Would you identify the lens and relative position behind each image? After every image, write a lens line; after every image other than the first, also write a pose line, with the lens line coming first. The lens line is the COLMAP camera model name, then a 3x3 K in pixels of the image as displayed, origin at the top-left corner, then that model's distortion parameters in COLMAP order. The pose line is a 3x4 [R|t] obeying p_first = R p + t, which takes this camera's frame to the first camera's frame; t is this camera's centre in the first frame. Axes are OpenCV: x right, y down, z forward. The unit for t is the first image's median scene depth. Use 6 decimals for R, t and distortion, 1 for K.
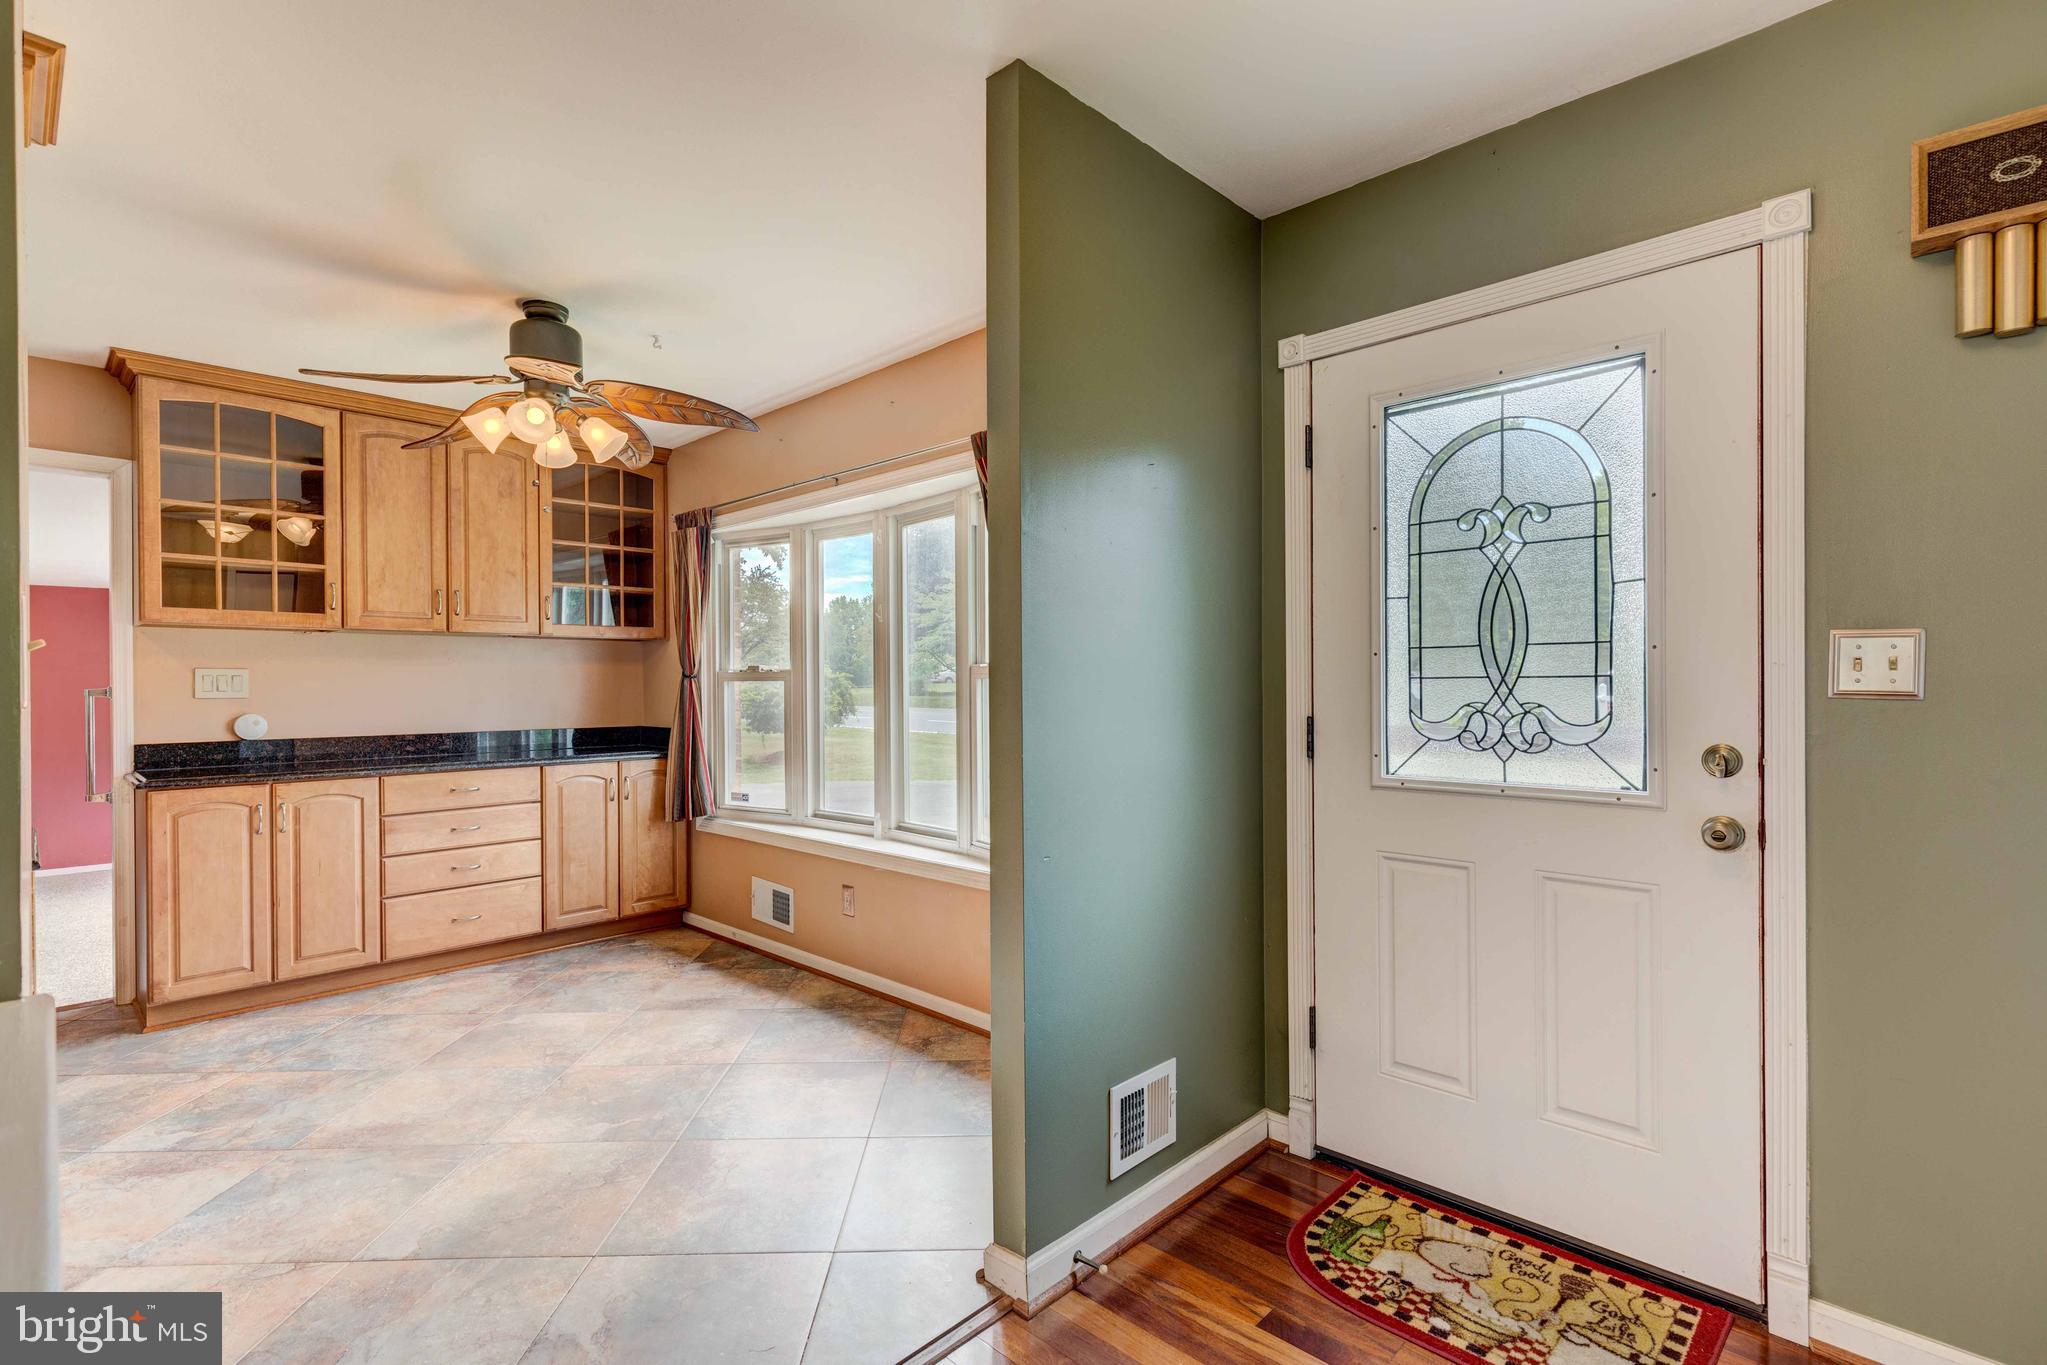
lens RADIAL K [[936.1, 0, 1016.1], [0, 936.1, 685.6], [0, 0, 1]] dist [0.008398, -0.001186]
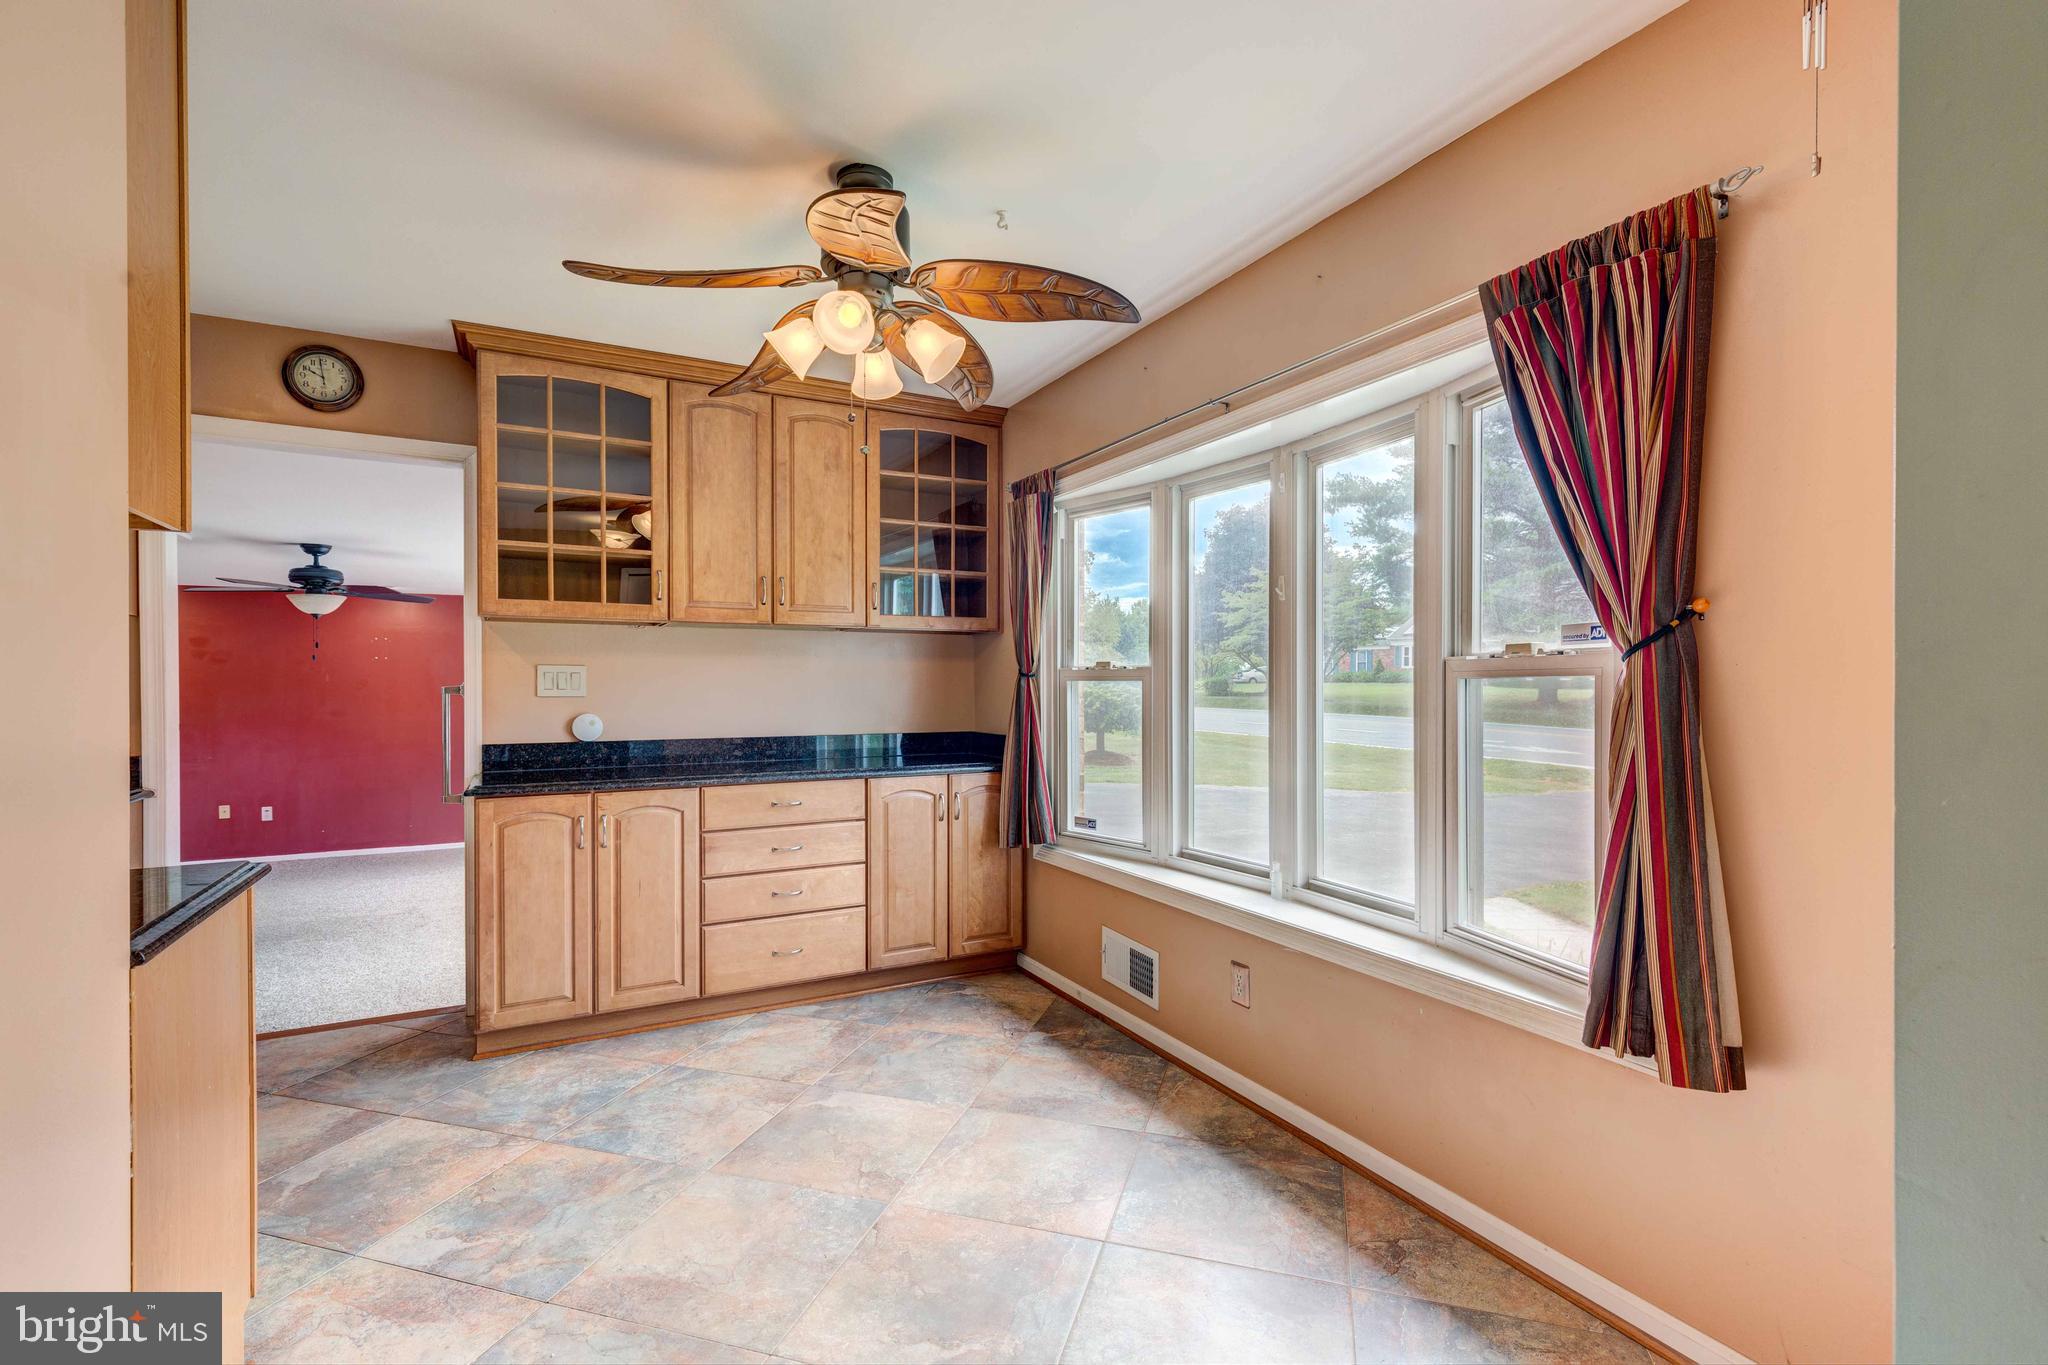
lens RADIAL K [[936.5, 0, 1016.6], [0, 936.5, 685.6], [0, 0, 1]] dist [0.008398, -0.001186]
pose [[0.947658, 0.005673, -0.319238, -0.111076], [-0.005599, 0.999984, 0.001148, -0.001303], [0.319239, 0.000699, 0.947674, 0.251794]]
